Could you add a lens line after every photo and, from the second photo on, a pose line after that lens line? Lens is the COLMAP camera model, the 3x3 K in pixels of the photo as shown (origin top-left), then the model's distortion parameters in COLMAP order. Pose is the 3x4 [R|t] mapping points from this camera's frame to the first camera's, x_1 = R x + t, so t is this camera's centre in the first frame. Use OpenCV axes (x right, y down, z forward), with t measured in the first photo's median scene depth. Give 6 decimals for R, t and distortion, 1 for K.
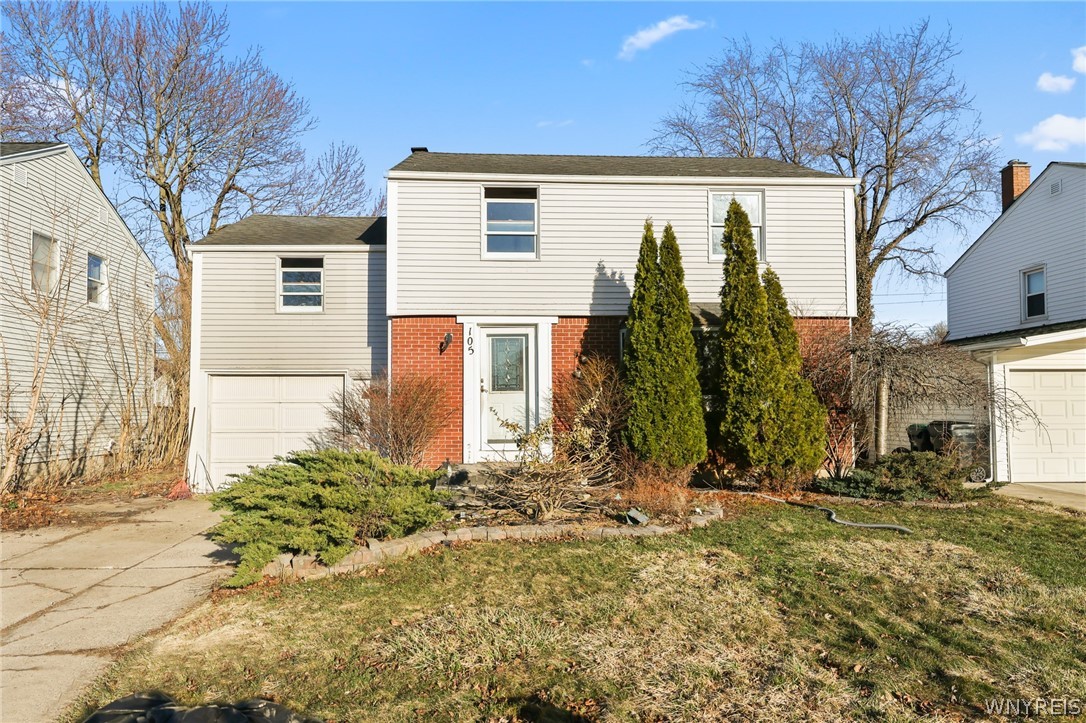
lens RADIAL K [[695.5, 0, 542.3], [0, 695.5, 392.5], [0, 0, 1]] dist [-0.001438, -0.000072]
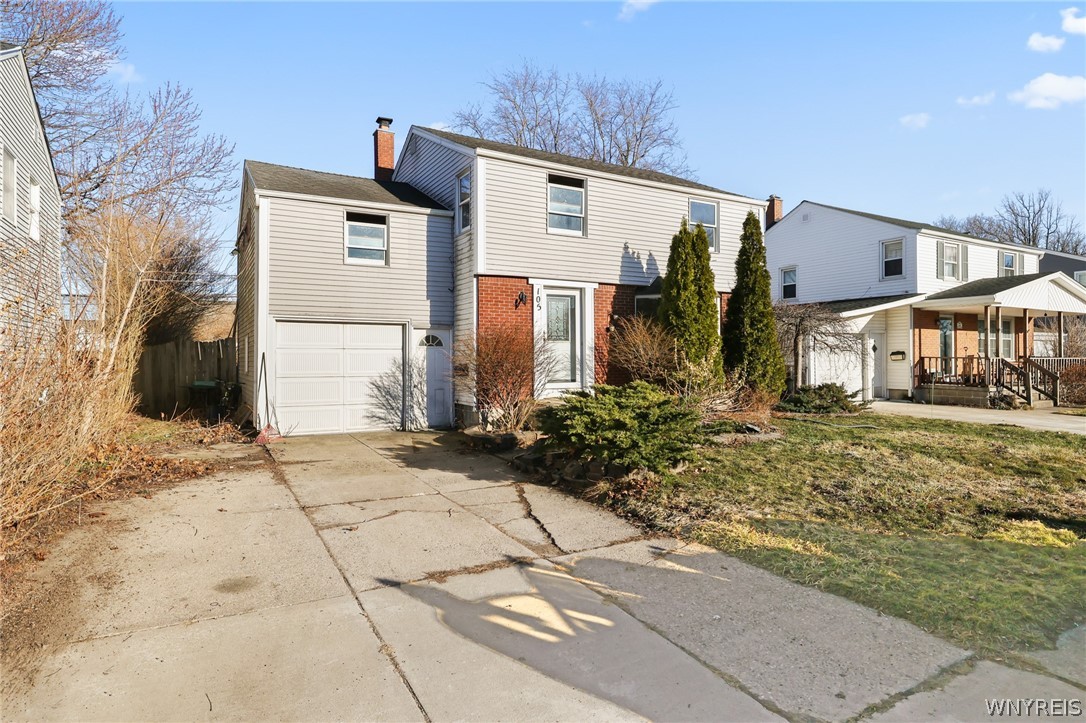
lens RADIAL K [[607.3, 0, 543.2], [0, 607.3, 359.8], [0, 0, 1]] dist [0.003985, 0.000334]
pose [[0.895246, 0.001560, 0.445570, -0.565313], [-0.009760, 0.999823, 0.016109, 0.014529], [-0.445466, -0.018770, 0.895102, 0.043108]]
